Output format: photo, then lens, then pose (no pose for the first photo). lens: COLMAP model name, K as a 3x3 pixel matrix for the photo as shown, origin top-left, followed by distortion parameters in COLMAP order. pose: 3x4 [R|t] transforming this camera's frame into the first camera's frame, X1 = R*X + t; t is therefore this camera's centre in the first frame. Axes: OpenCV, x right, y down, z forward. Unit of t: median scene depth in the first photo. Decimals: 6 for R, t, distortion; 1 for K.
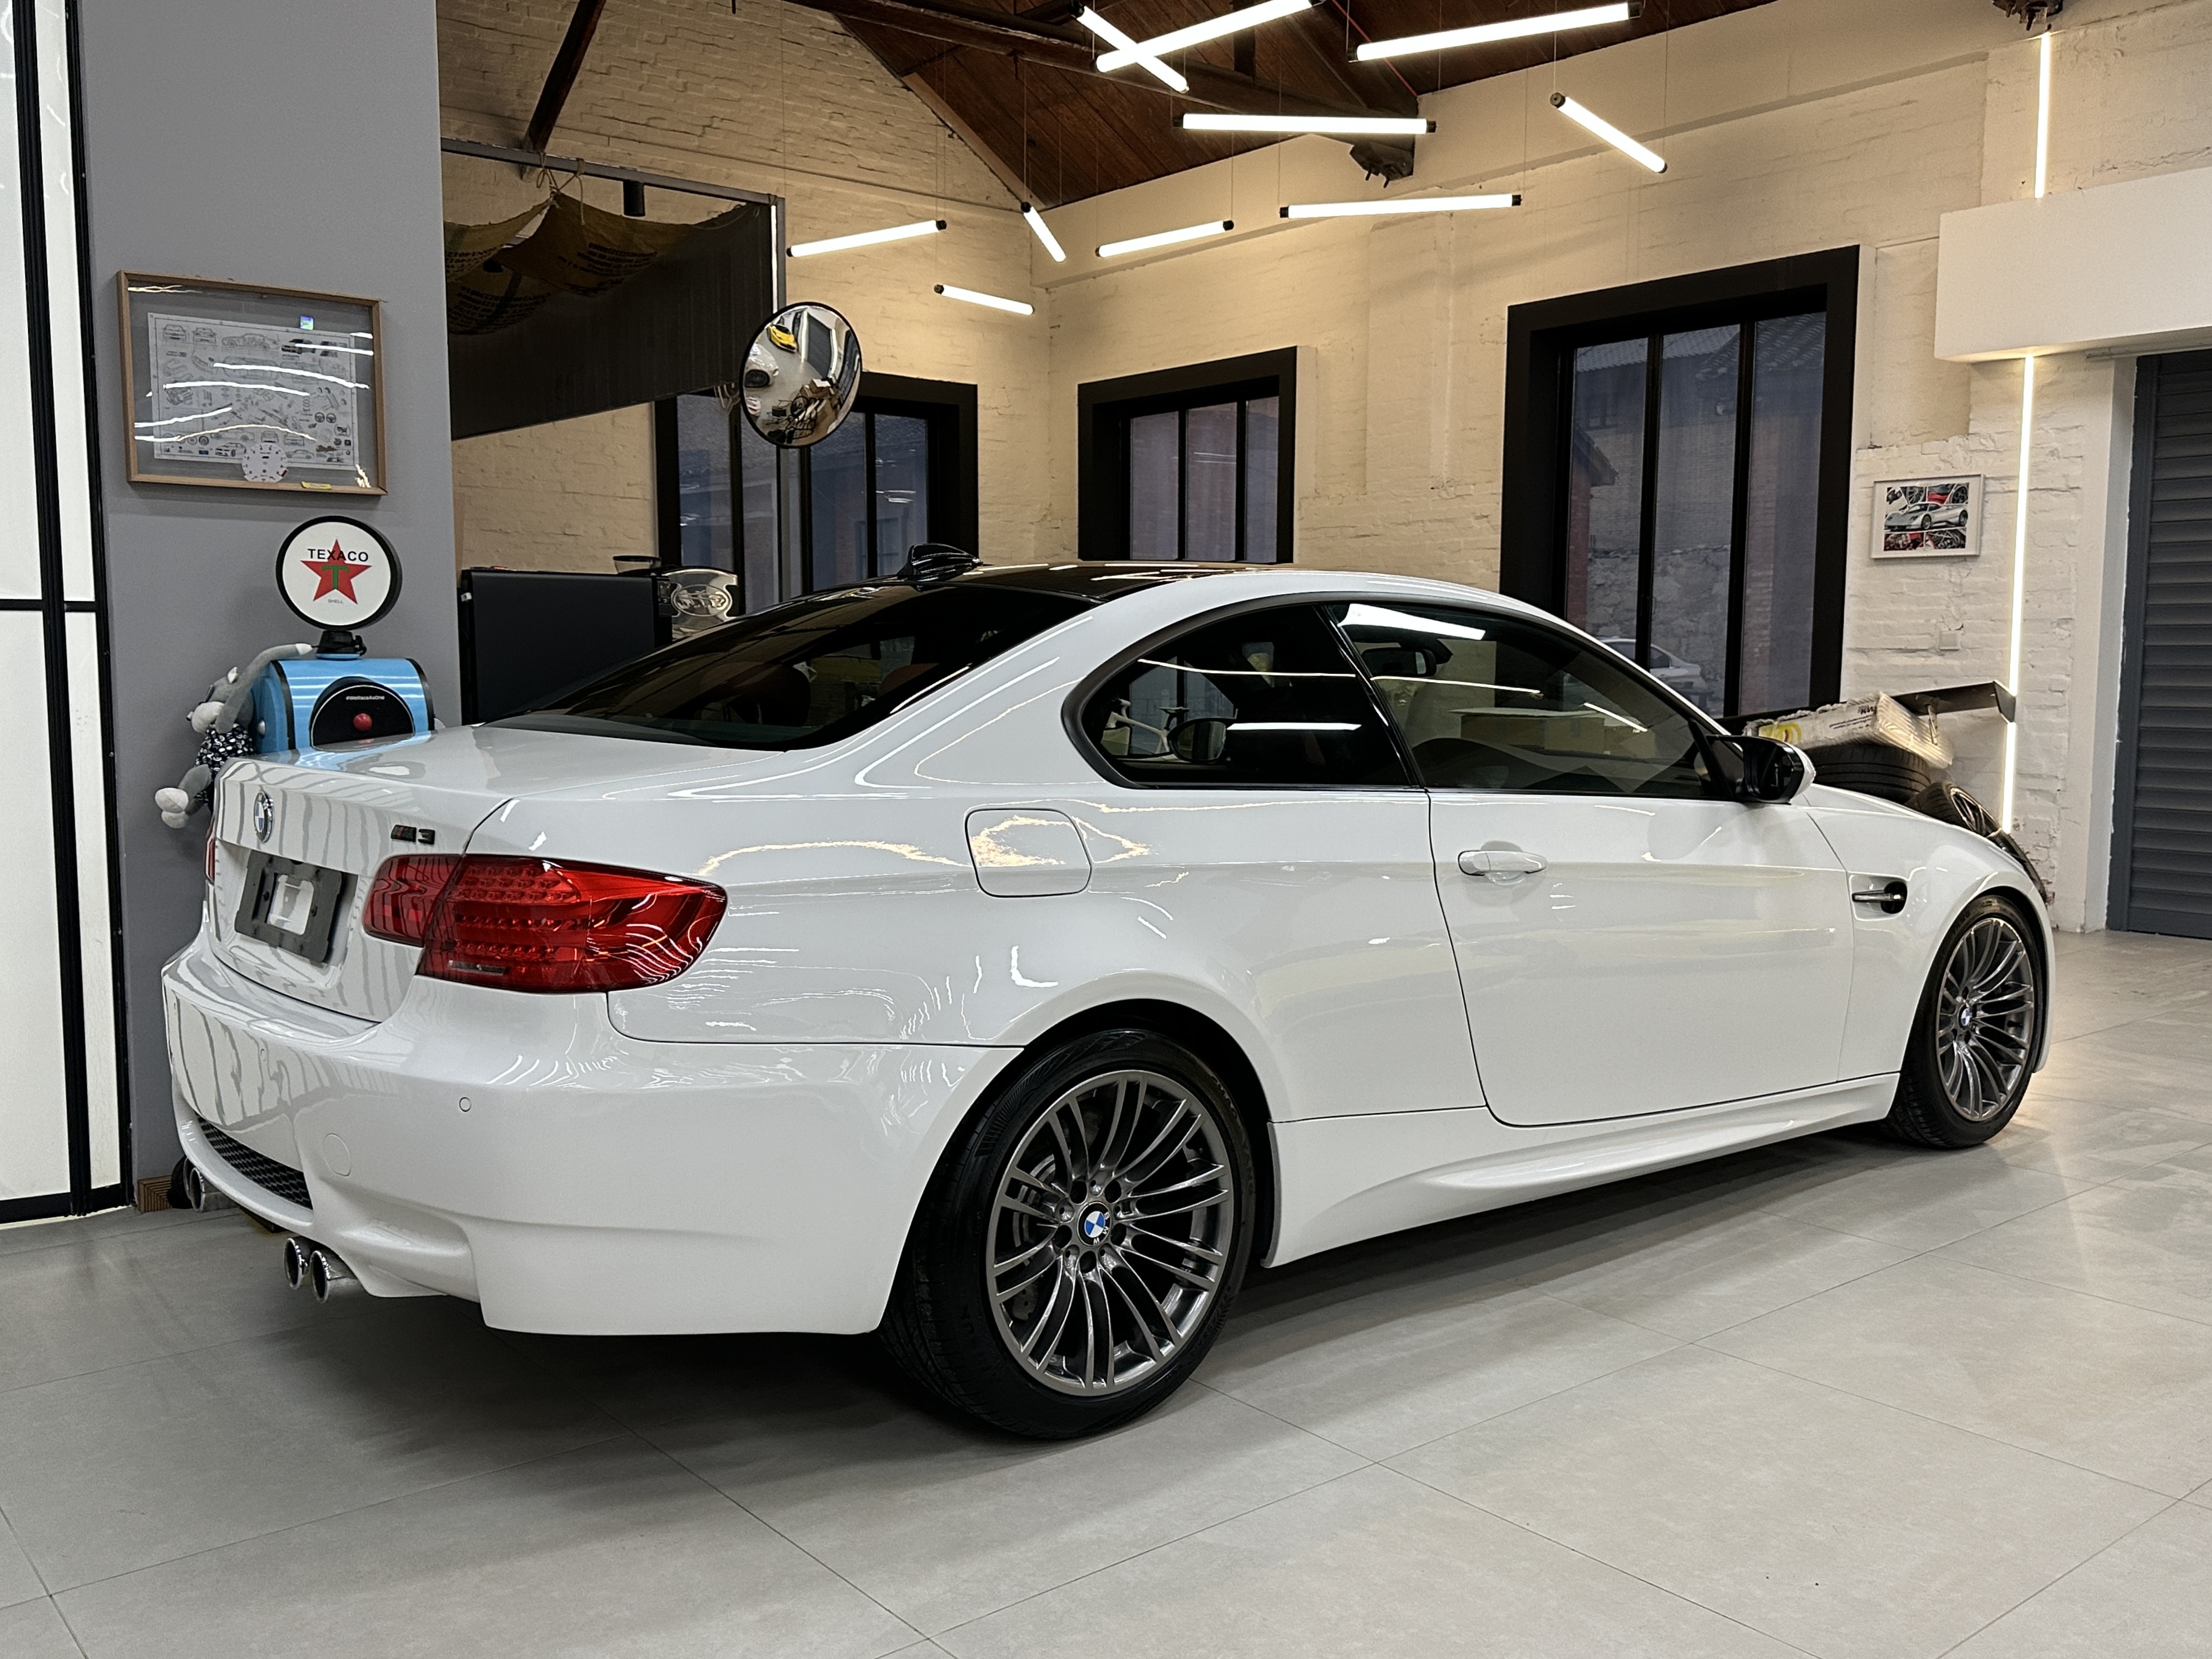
lens RADIAL K [[1841.6, 0, 1106.0], [0, 1841.6, 829.5], [0, 0, 1]] dist [0.201479, -0.378728]
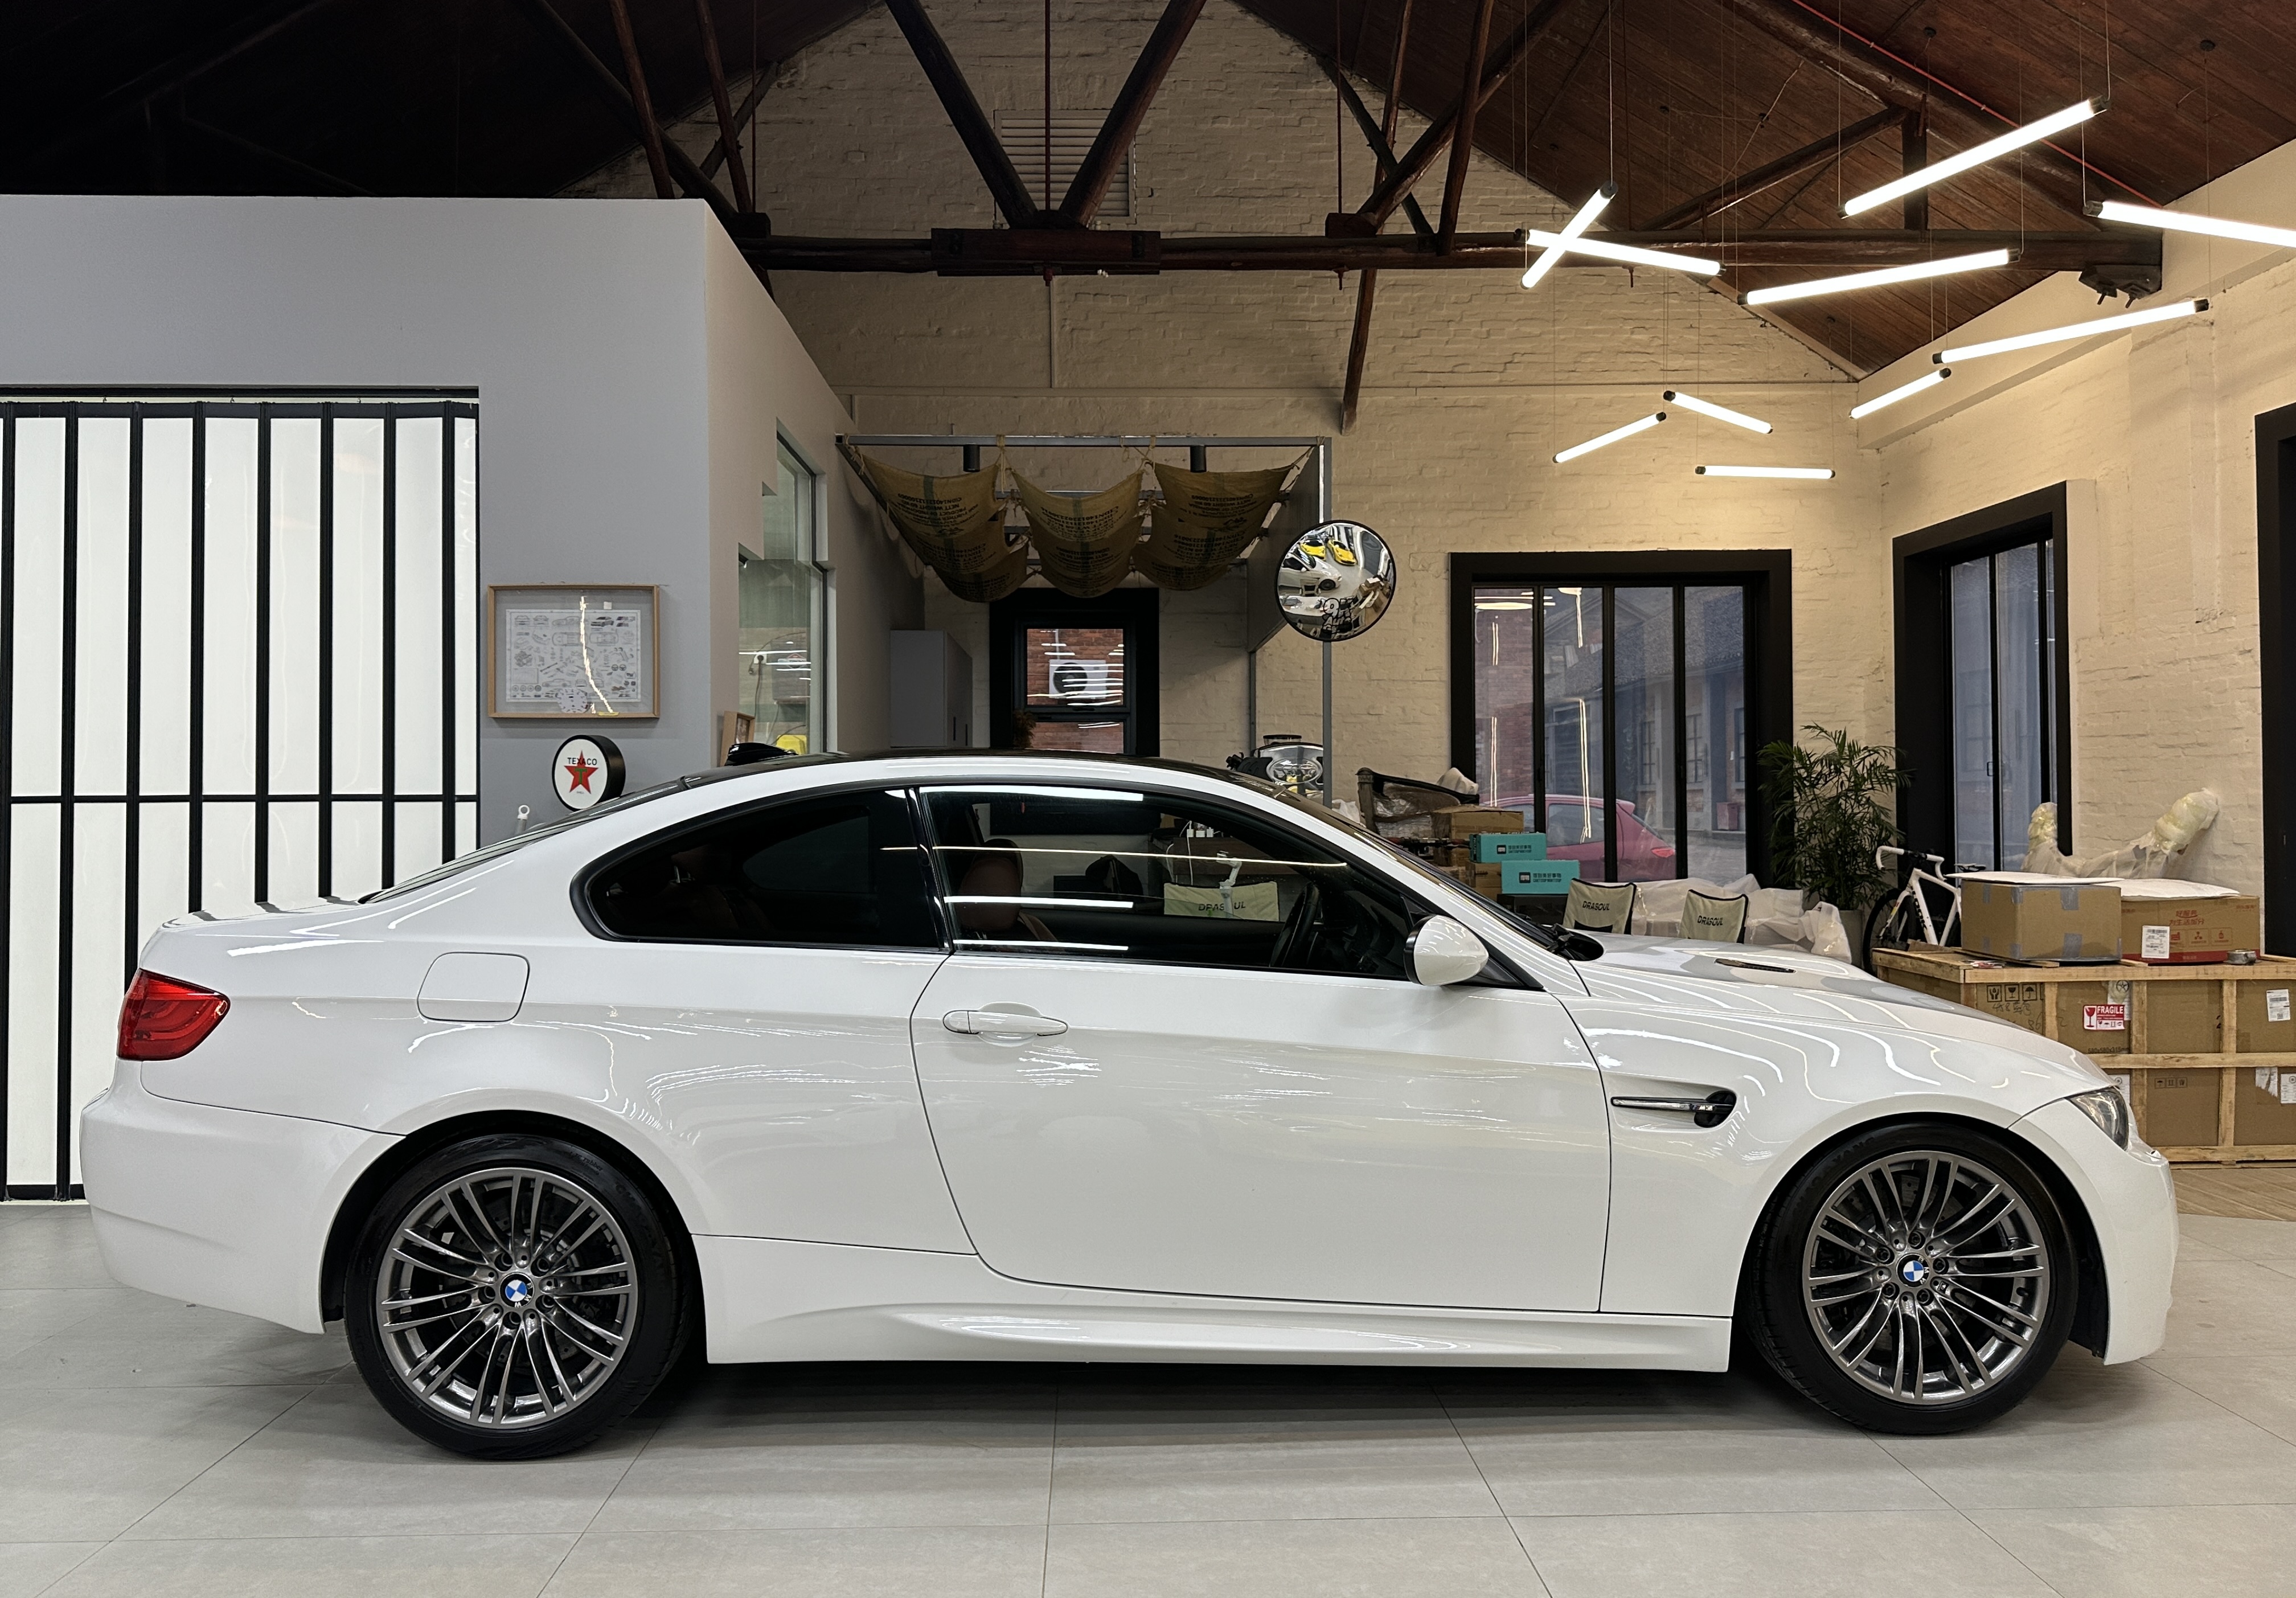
lens RADIAL K [[1659.0, 0, 1148.0], [0, 1659.0, 799.0], [0, 0, 1]] dist [0.057060, -0.094116]
pose [[0.795422, -0.009408, -0.605983, 0.743154], [-0.049935, 0.995462, -0.081000, -0.033689], [0.603995, 0.094689, 0.791343, 0.247557]]
